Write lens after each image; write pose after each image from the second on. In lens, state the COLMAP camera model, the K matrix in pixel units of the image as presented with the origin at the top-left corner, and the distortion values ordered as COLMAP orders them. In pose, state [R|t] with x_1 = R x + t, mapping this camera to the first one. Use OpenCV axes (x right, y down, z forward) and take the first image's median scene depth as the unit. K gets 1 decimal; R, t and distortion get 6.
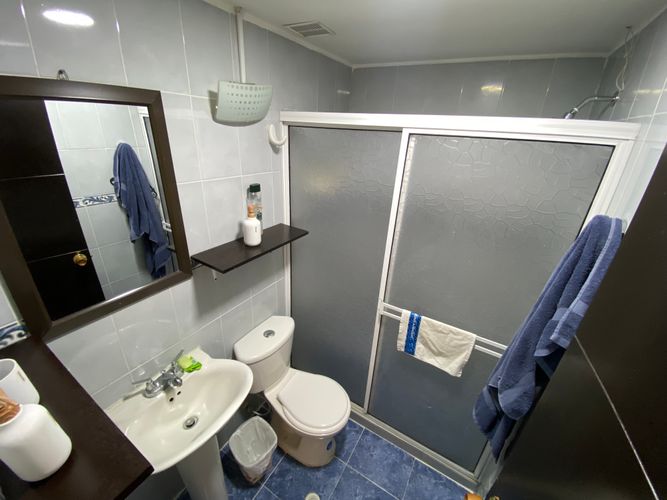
lens RADIAL K [[270.4, 0, 332.9], [0, 270.4, 248.7], [0, 0, 1]] dist [0.006493, -0.014548]
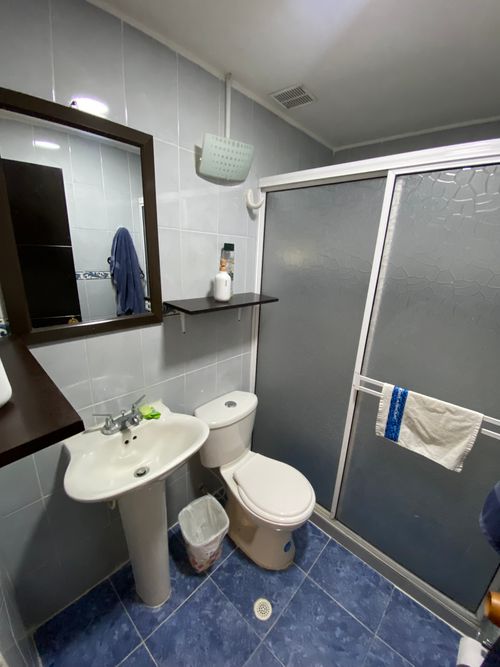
lens RADIAL K [[270.4, 0, 251.2], [0, 270.4, 333.2], [0, 0, 1]] dist [0.006493, -0.014548]
pose [[0.978752, 0.052798, -0.198135, 0.009723], [-0.077467, 0.989881, -0.118892, 0.199720], [0.189853, 0.131715, 0.972937, 0.068314]]
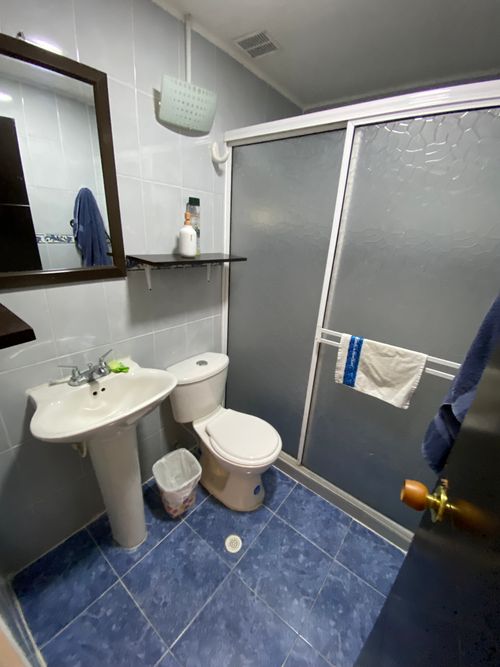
lens RADIAL K [[270.4, 0, 250.6], [0, 270.4, 332.4], [0, 0, 1]] dist [0.006493, -0.014548]
pose [[0.991128, 0.050716, -0.122855, 0.060841], [-0.057234, 0.997102, -0.050113, 0.279529], [0.119958, 0.056700, 0.991159, 0.058390]]
